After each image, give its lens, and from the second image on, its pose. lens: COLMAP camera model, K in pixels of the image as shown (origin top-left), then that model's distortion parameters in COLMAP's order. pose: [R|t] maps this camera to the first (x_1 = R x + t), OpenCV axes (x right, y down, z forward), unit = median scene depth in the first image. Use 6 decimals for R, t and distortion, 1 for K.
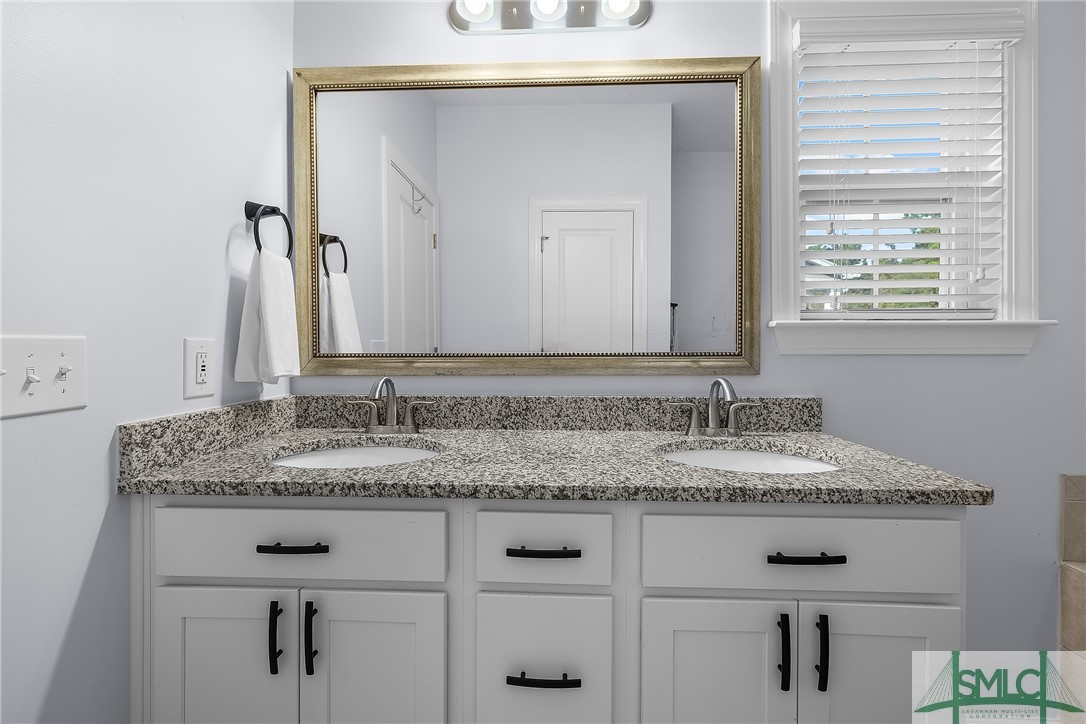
lens RADIAL K [[462.5, 0, 546.5], [0, 462.5, 342.6], [0, 0, 1]] dist [-0.001338, 0.000535]
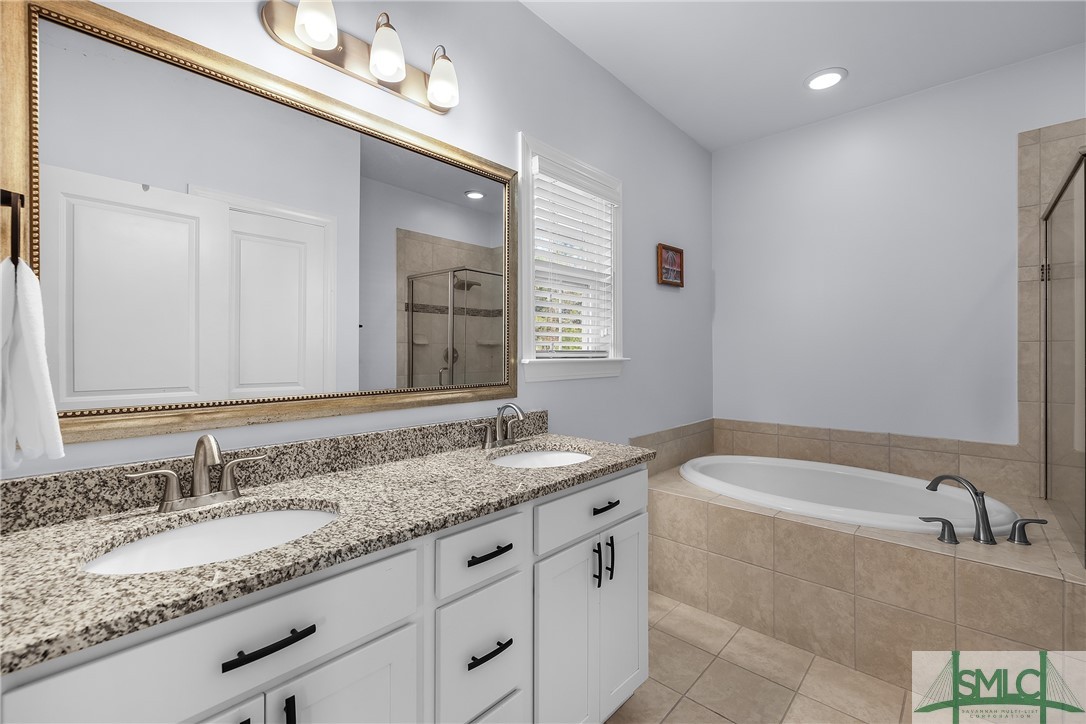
lens RADIAL K [[462.5, 0, 546.5], [0, 462.5, 342.6], [0, 0, 1]] dist [-0.001338, 0.000535]
pose [[0.647180, 0.017192, 0.762143, -0.563693], [-0.007093, 0.999838, -0.016531, -0.075909], [-0.762304, 0.005293, 0.647197, 0.021037]]
